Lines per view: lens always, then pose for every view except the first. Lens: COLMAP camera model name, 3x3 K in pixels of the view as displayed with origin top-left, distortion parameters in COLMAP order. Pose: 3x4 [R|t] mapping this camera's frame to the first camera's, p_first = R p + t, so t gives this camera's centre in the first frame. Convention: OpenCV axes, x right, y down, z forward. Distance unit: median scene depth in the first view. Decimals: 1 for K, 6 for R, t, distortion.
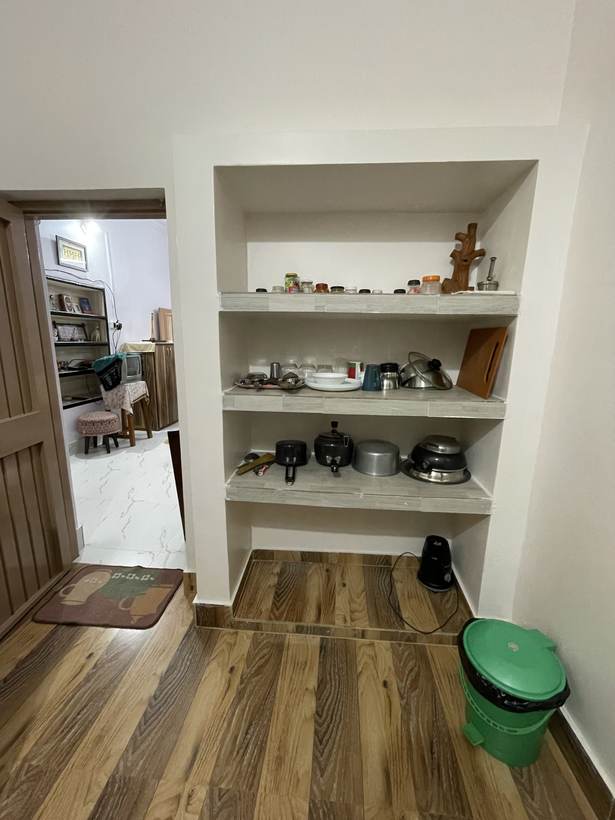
lens RADIAL K [[335.3, 0, 308.5], [0, 335.3, 409.3], [0, 0, 1]] dist [-0.004447, -0.000023]
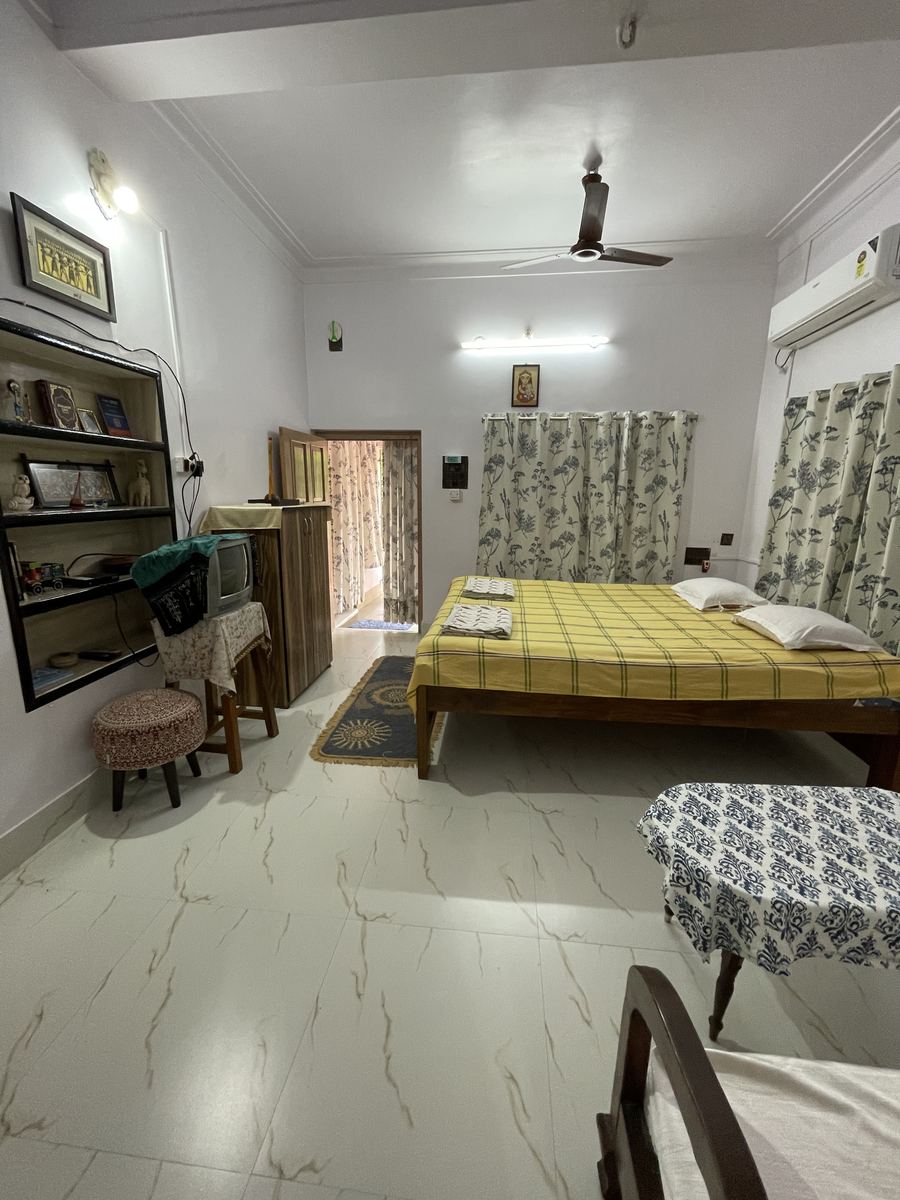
lens RADIAL K [[490.7, 0, 448.7], [0, 490.7, 600.3], [0, 0, 1]] dist [-0.004447, -0.000023]
pose [[0.999481, -0.003095, -0.032069, -0.256845], [0.003647, 0.999846, 0.017148, -0.102018], [0.032011, -0.017256, 0.999339, 0.437635]]
